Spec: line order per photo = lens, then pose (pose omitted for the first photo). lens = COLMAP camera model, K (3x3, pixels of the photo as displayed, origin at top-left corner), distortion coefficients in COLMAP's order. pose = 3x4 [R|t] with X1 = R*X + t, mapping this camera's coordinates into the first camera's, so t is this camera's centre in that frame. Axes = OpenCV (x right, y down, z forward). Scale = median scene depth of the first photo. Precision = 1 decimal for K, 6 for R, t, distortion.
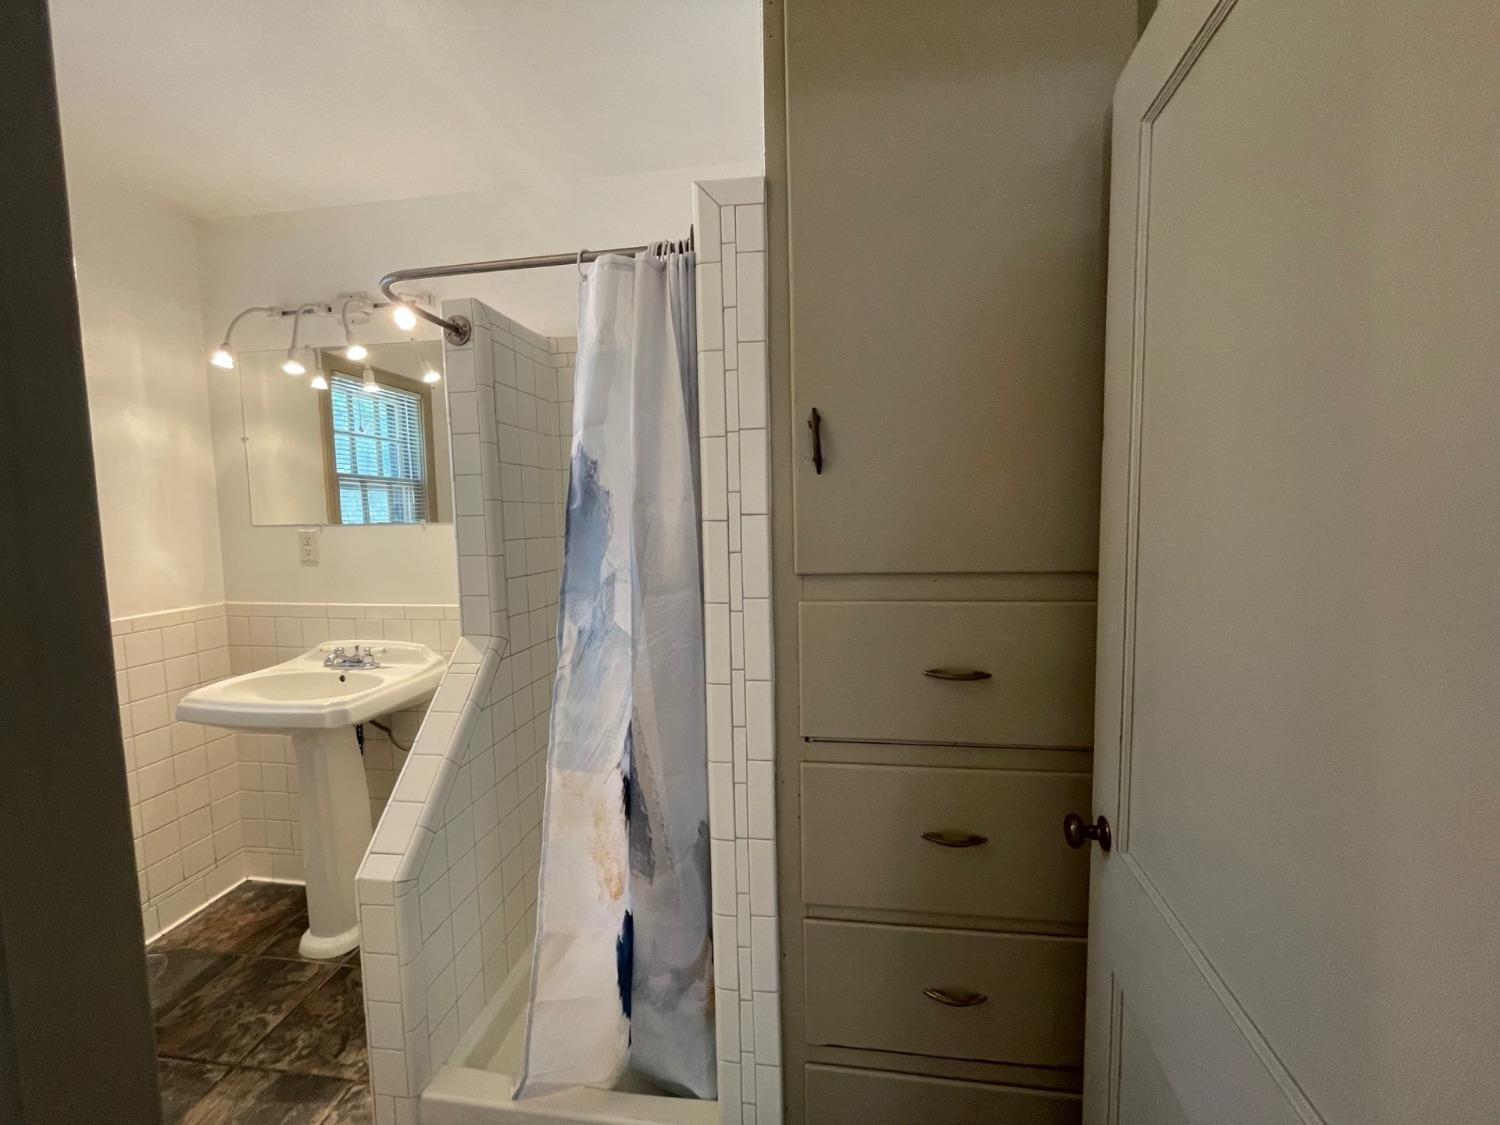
lens RADIAL K [[609.3, 0, 750.4], [0, 609.3, 559.4], [0, 0, 1]] dist [0.000590, 0.000576]
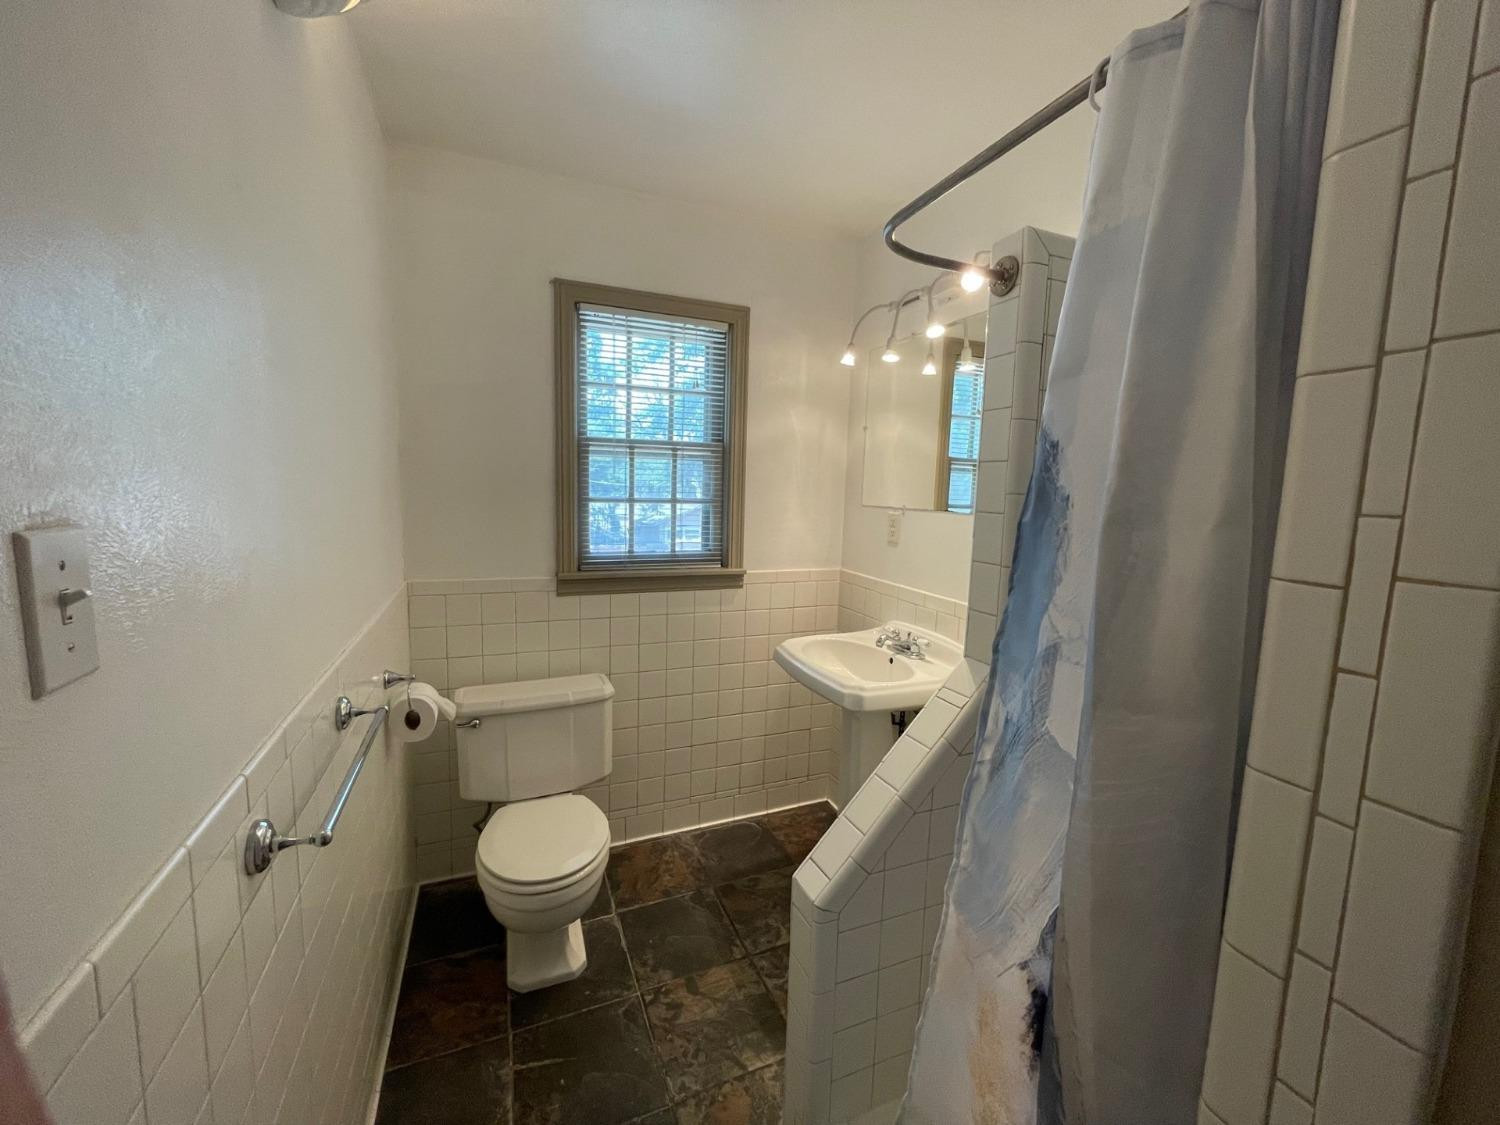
lens RADIAL K [[609.3, 0, 752.7], [0, 609.3, 560.5], [0, 0, 1]] dist [0.000590, 0.000576]
pose [[0.516773, 0.138008, -0.844926, 0.061836], [-0.110386, 0.989425, 0.094096, -0.050388], [0.848976, 0.044641, 0.526542, 0.315519]]
